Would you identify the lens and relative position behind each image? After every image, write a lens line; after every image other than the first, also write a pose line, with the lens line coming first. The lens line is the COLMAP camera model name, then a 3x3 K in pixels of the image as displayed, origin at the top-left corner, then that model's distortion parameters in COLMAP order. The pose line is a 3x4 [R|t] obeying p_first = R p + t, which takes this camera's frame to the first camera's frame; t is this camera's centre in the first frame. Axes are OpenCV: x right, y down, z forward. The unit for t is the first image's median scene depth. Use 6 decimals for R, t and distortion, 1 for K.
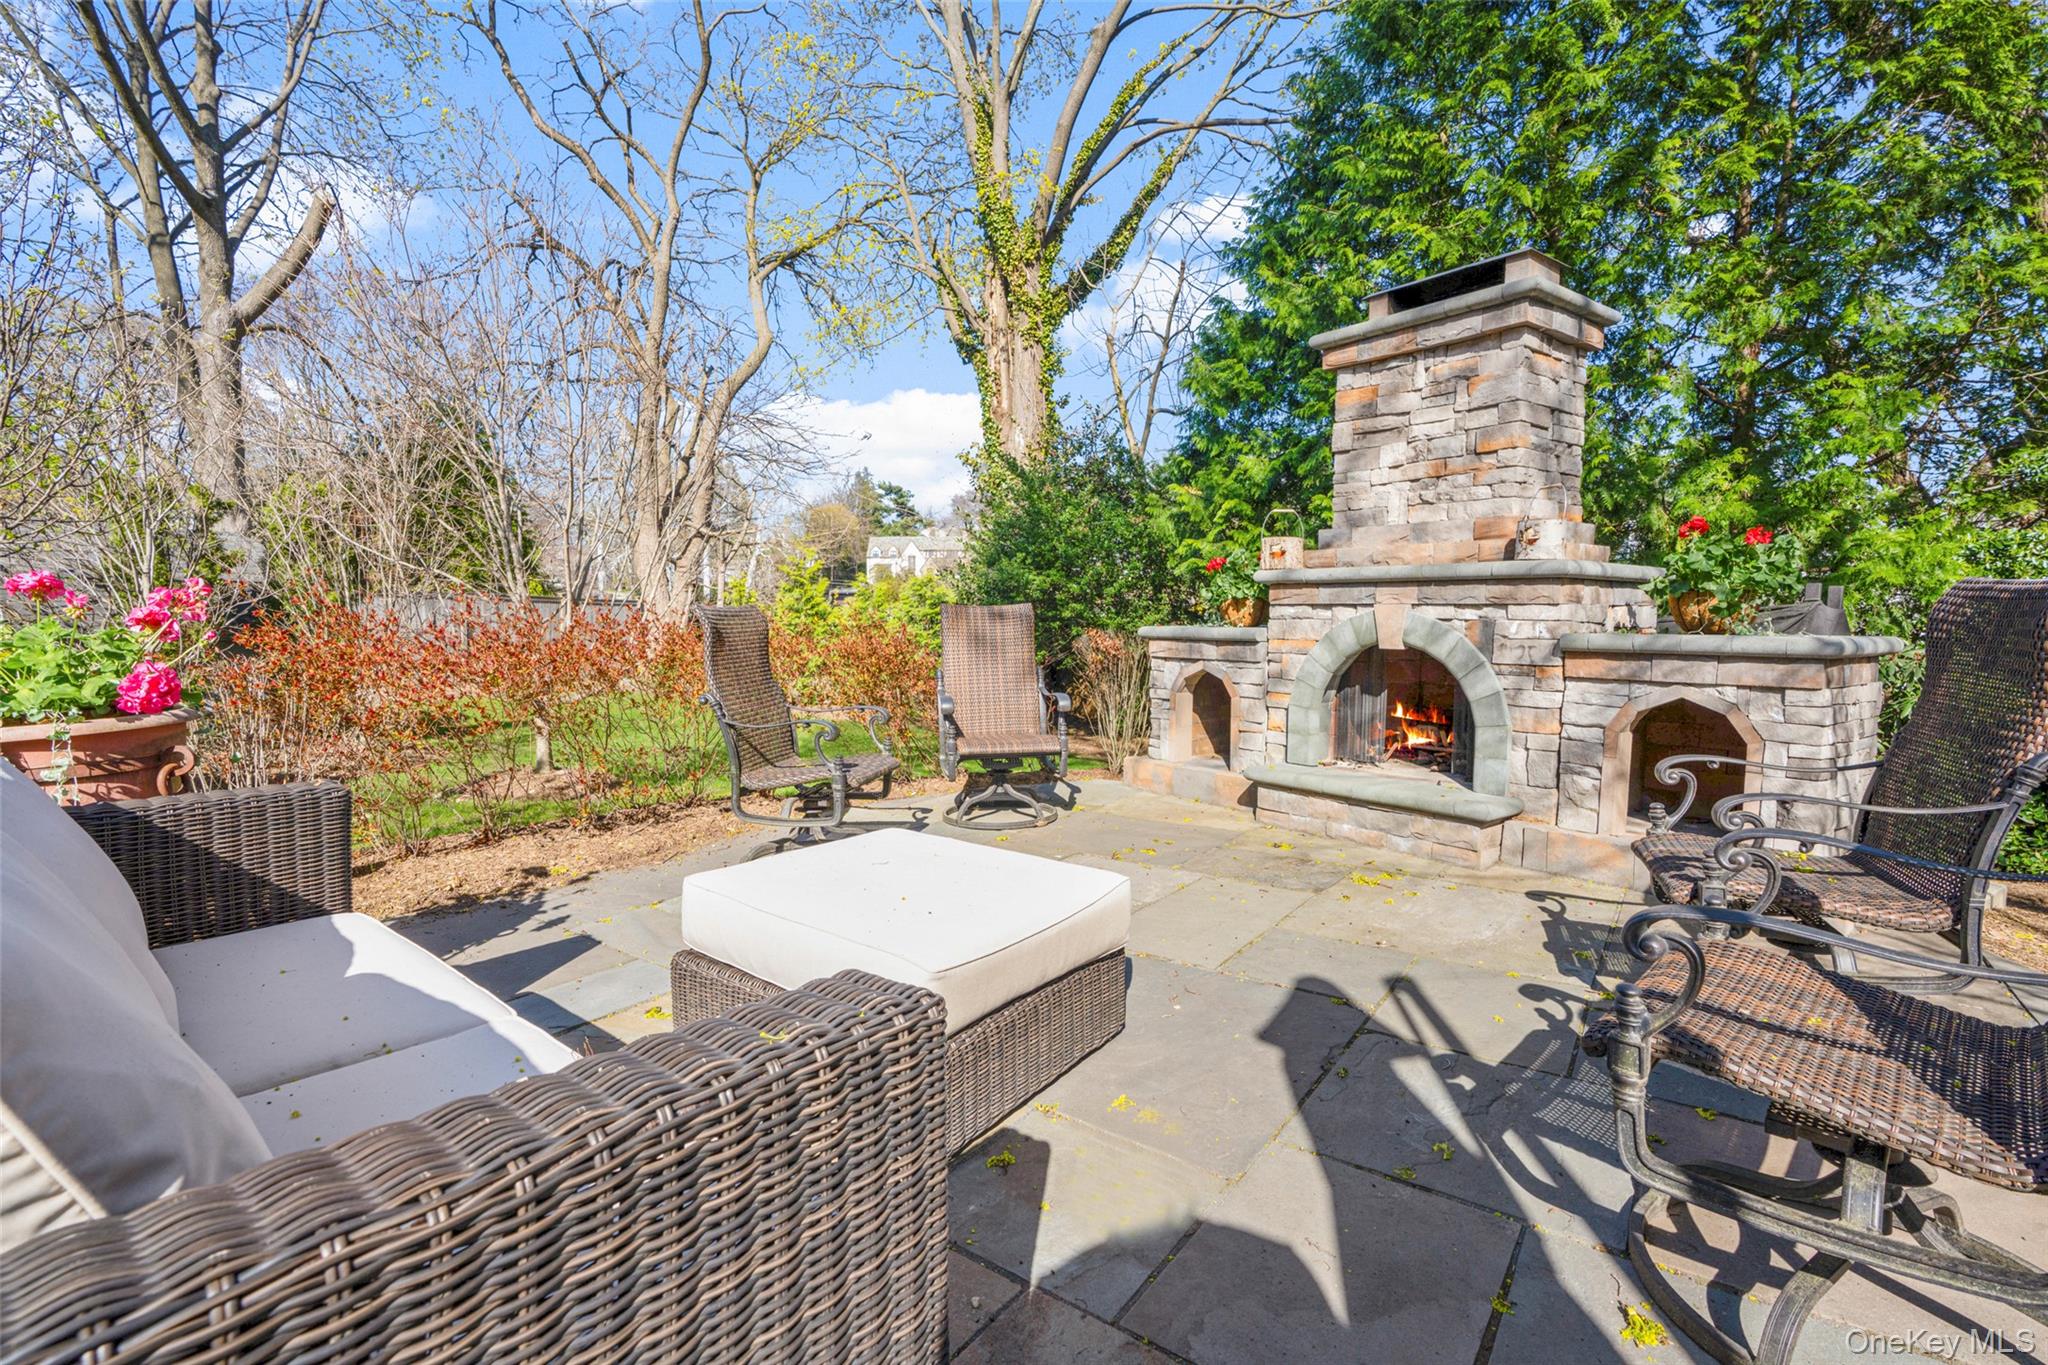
lens RADIAL K [[952.9, 0, 1024.0], [0, 952.9, 682.5], [0, 0, 1]] dist [-0.002398, -0.000929]
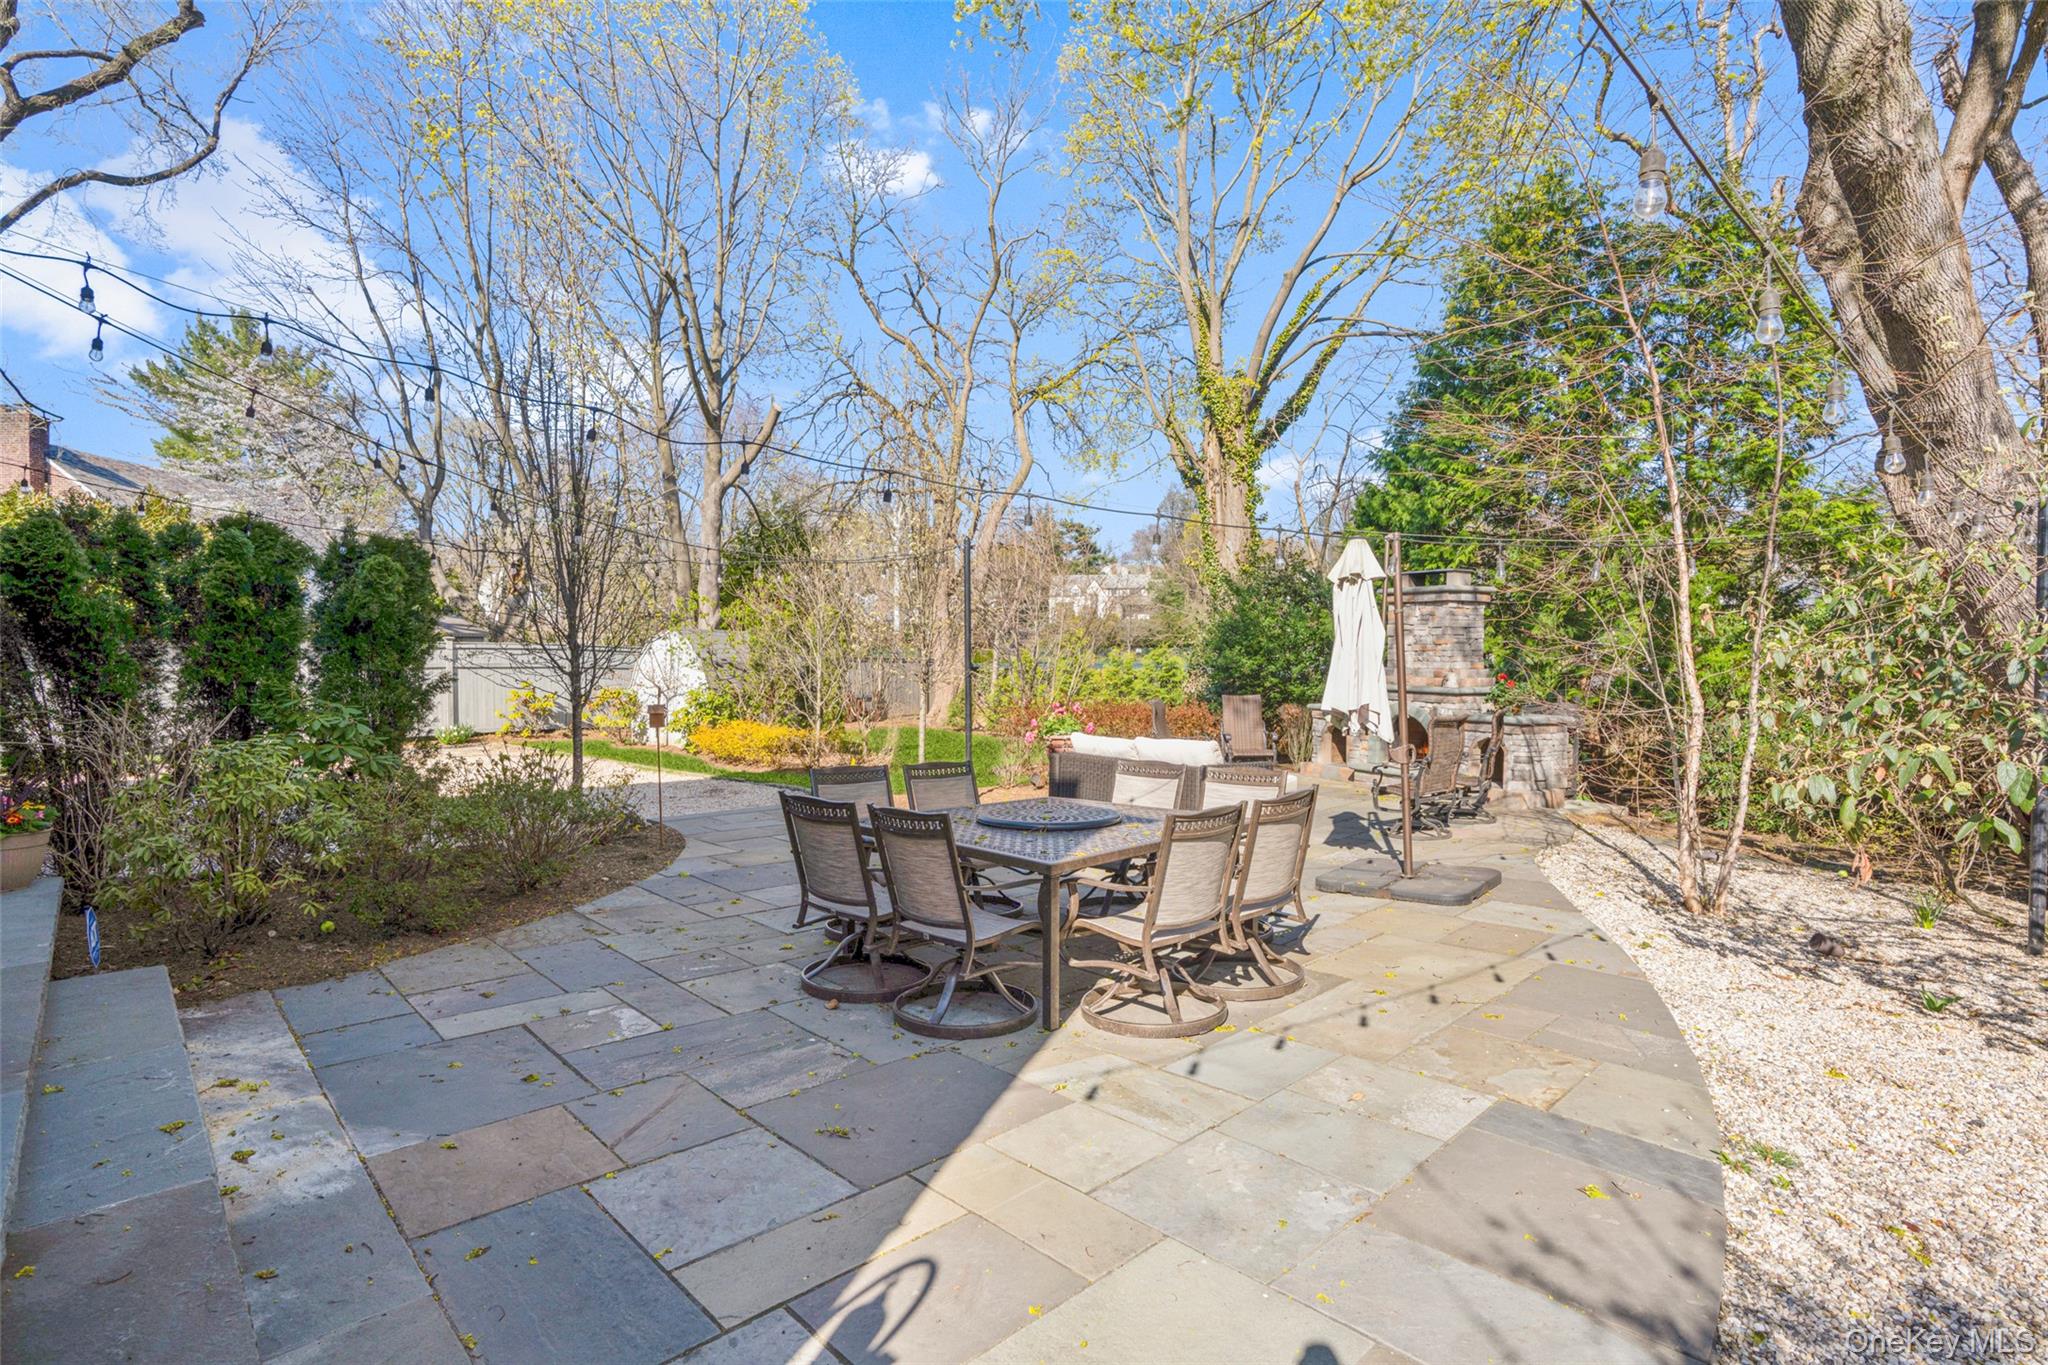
lens RADIAL K [[949.5, 0, 1023.7], [0, 949.5, 710.1], [0, 0, 1]] dist [-0.103373, -0.000187]
pose [[0.981570, 0.016903, -0.190355, -0.034139], [-0.019594, 0.999733, -0.012264, -0.001016], [0.190097, 0.015768, 0.981639, -0.393481]]
